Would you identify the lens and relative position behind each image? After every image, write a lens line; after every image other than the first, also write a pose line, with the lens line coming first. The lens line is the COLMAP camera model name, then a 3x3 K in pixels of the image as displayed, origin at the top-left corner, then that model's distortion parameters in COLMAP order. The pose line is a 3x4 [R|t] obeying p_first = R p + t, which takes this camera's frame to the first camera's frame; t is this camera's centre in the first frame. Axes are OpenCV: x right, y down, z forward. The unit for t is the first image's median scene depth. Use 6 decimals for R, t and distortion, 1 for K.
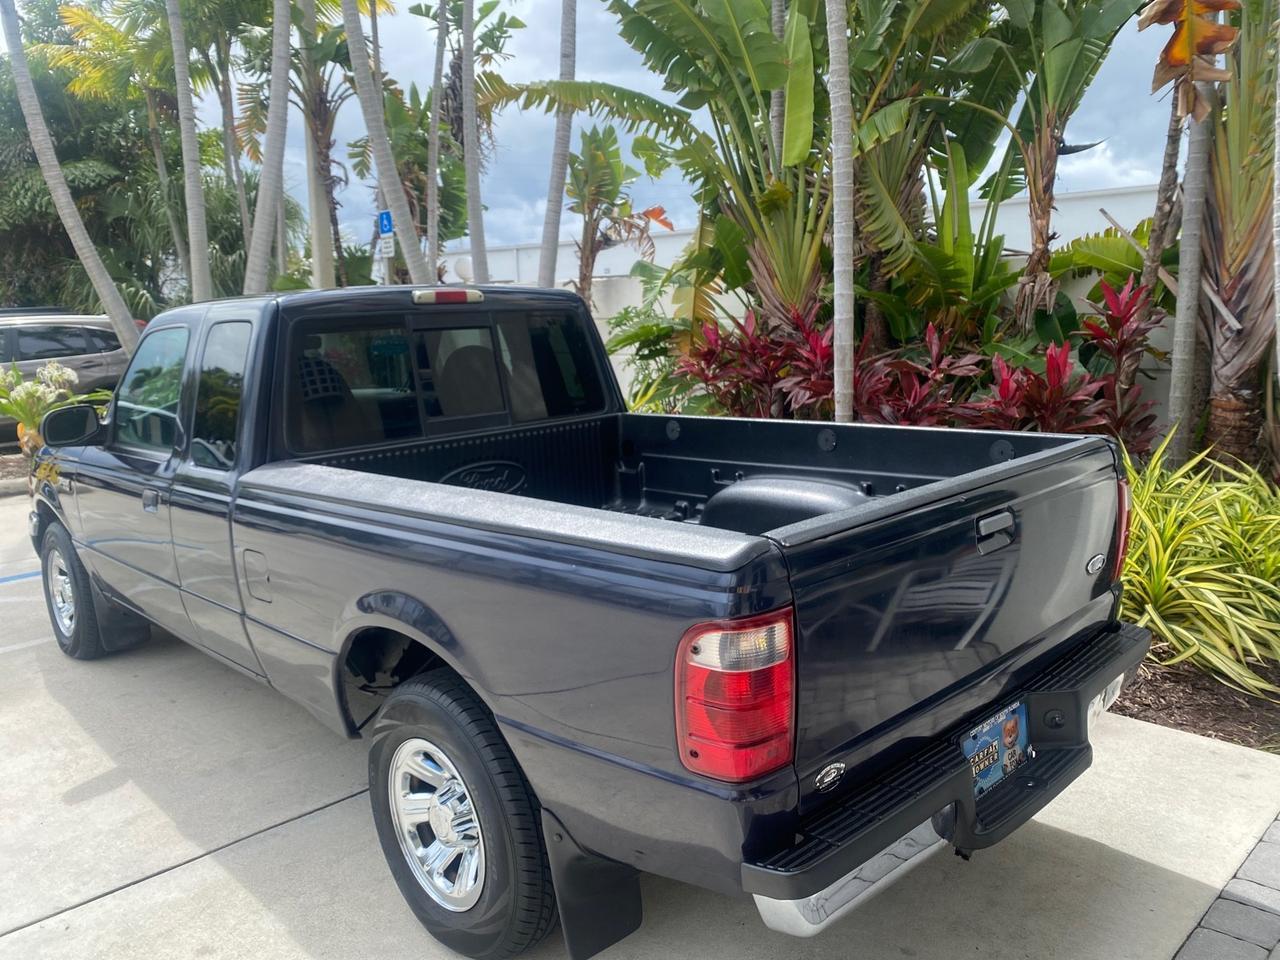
lens RADIAL K [[987.0, 0, 644.7], [0, 987.0, 474.3], [0, 0, 1]] dist [0.005288, 0.005020]
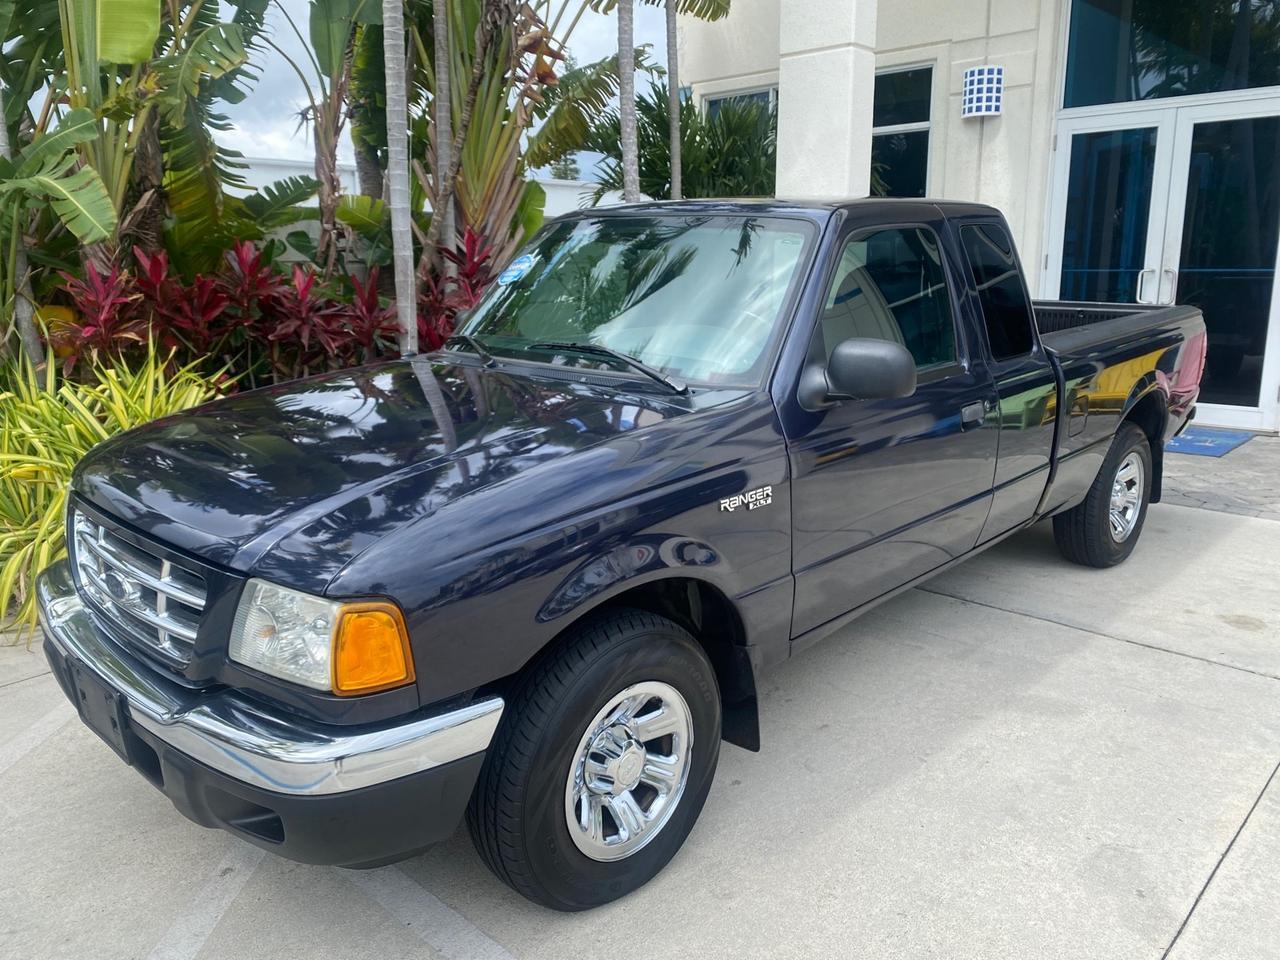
lens RADIAL K [[984.6, 0, 636.4], [0, 984.6, 473.4], [0, 0, 1]] dist [-0.001208, 0.003325]
pose [[-0.026835, -0.189556, 0.981503, -0.828348], [0.177575, 0.965337, 0.191289, -0.089031], [-0.983741, 0.179424, 0.007756, 0.775404]]
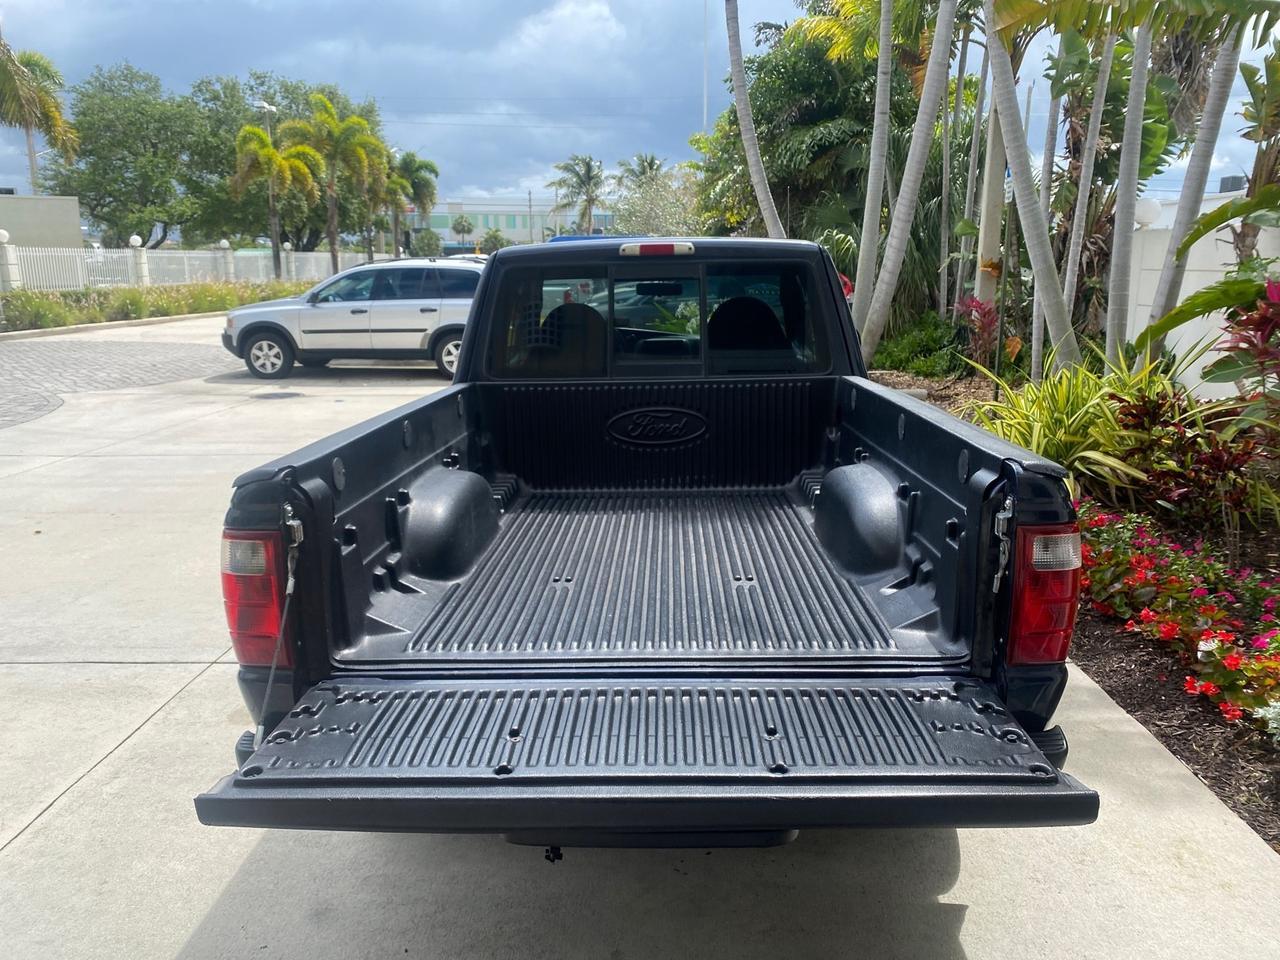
lens RADIAL K [[989.6, 0, 631.4], [0, 989.6, 491.7], [0, 0, 1]] dist [0.012784, -0.002954]
pose [[0.692827, 0.178886, -0.698563, 0.346595], [-0.130022, 0.983854, 0.122988, -0.030083], [0.709284, 0.005619, 0.704900, 0.133113]]
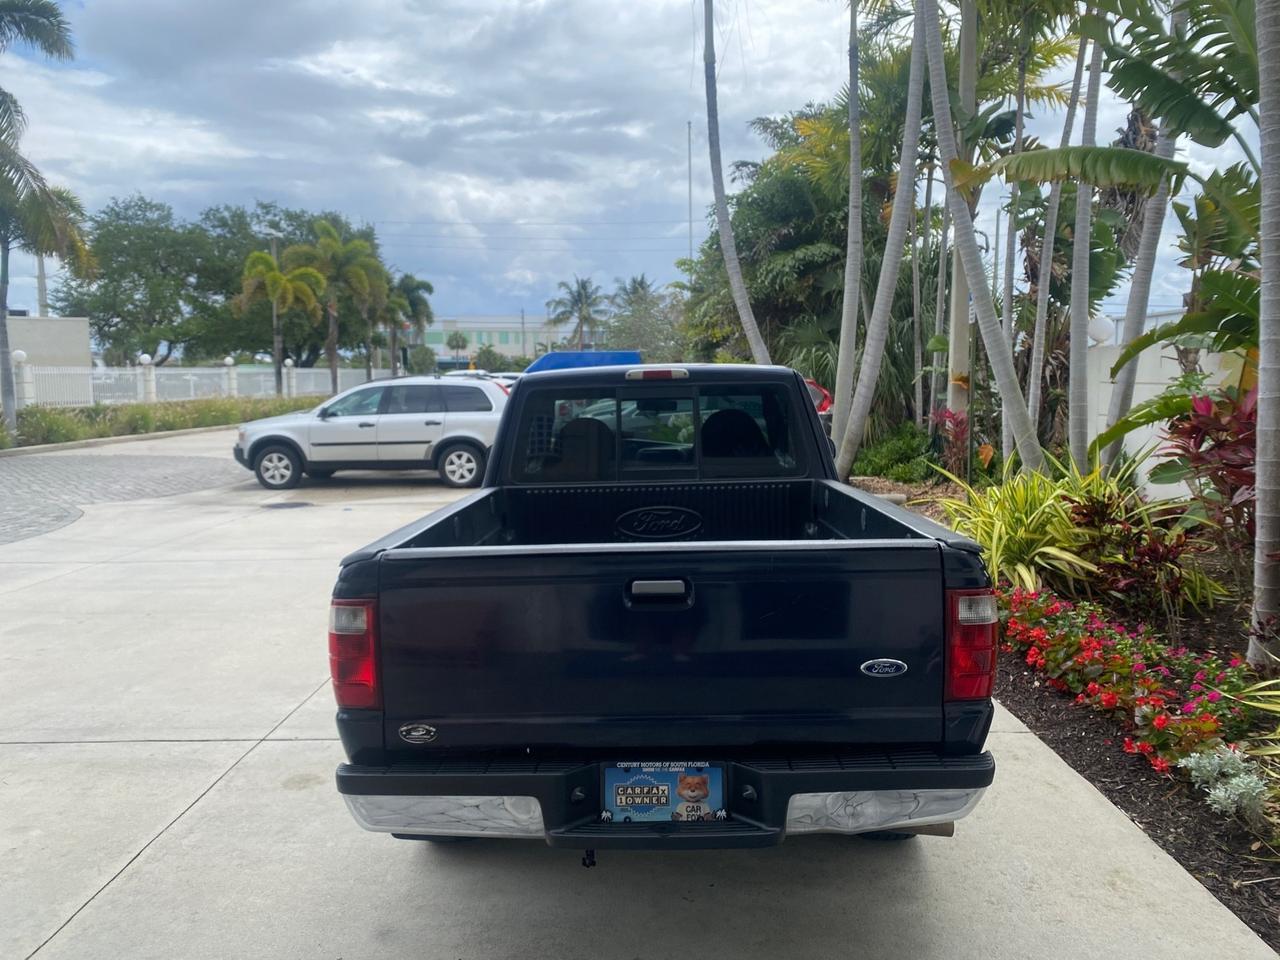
lens RADIAL K [[991.7, 0, 630.8], [0, 991.7, 476.8], [0, 0, 1]] dist [0.008933, 0.002013]
pose [[0.700636, 0.085555, -0.708371, 0.408861], [-0.122945, 0.992412, -0.001741, -0.026191], [0.702847, 0.088310, 0.705838, 0.056653]]
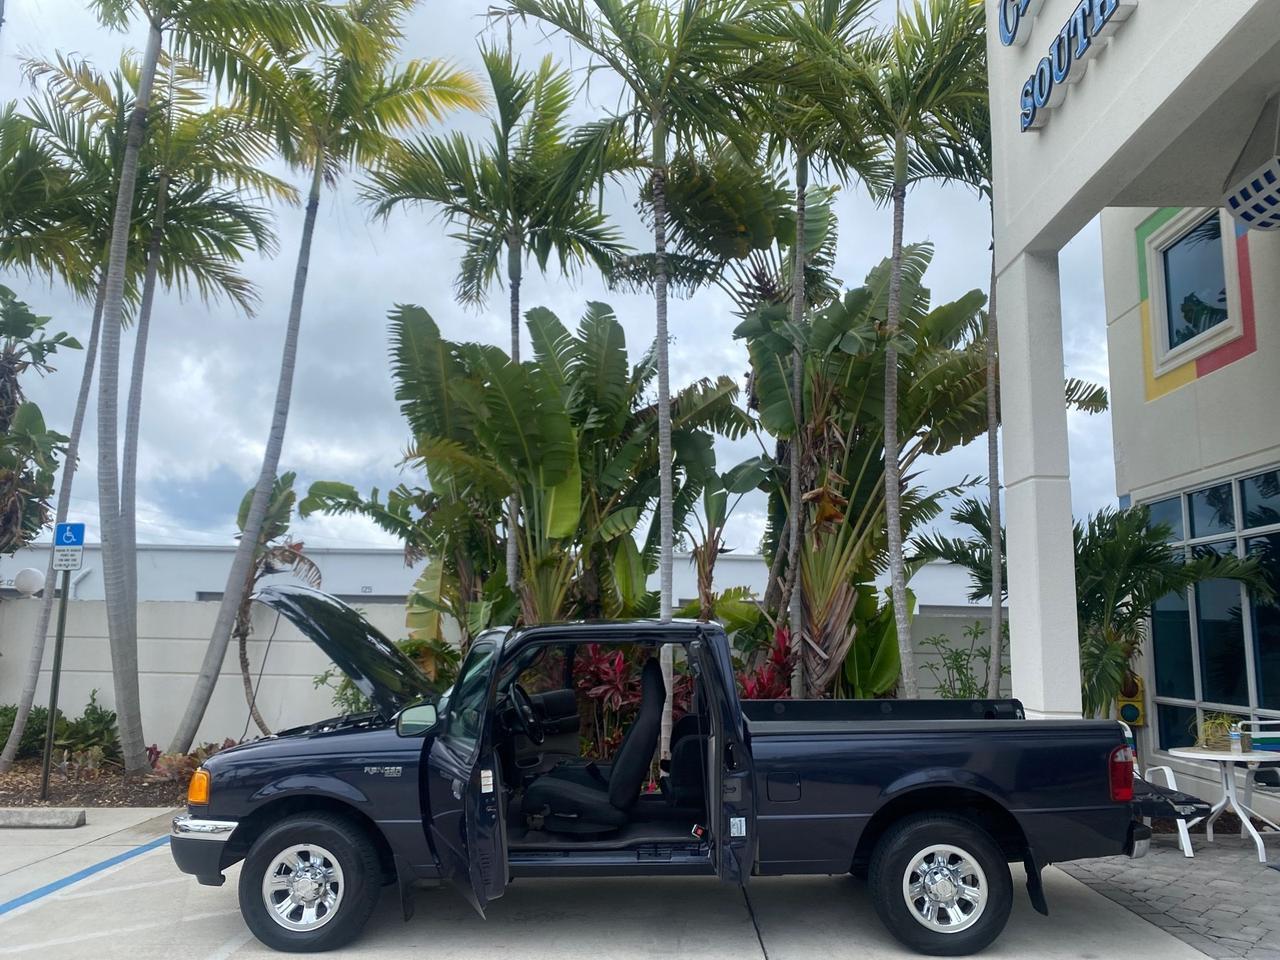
lens RADIAL K [[973.0, 0, 638.1], [0, 973.0, 479.2], [0, 0, 1]] dist [0.008489, -0.010595]
pose [[0.713093, 0.145552, 0.685794, -0.892963], [0.085944, 0.952683, -0.291562, 0.032162], [-0.695782, 0.266851, 0.666842, -0.053838]]
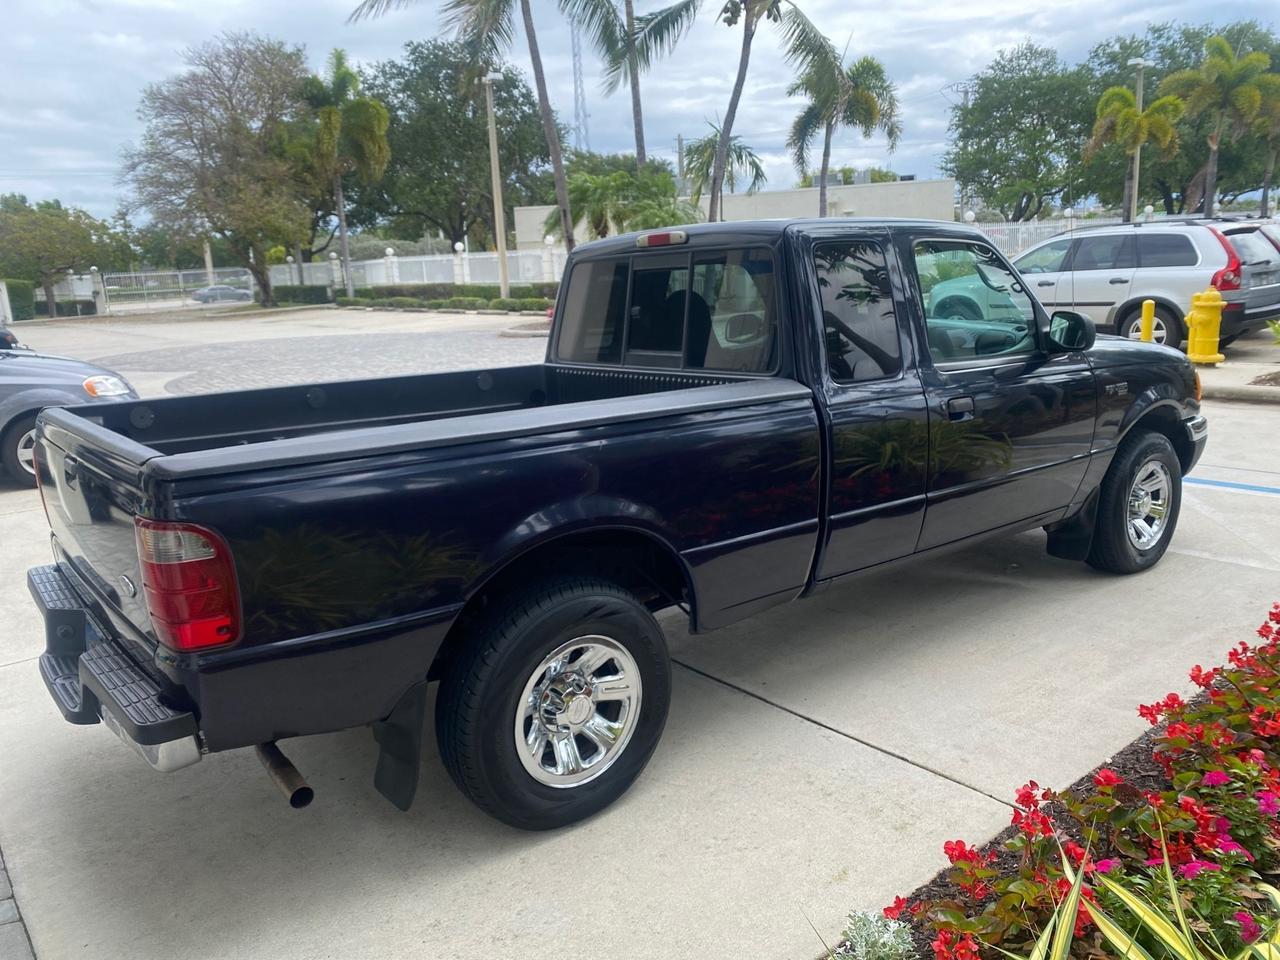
lens RADIAL K [[986.9, 0, 642.0], [0, 986.9, 478.5], [0, 0, 1]] dist [0.008165, -0.003203]
pose [[-0.095881, 0.243076, -0.965257, 0.529068], [-0.113151, 0.960777, 0.253188, -0.116155], [0.988941, 0.133495, -0.064616, 0.627273]]
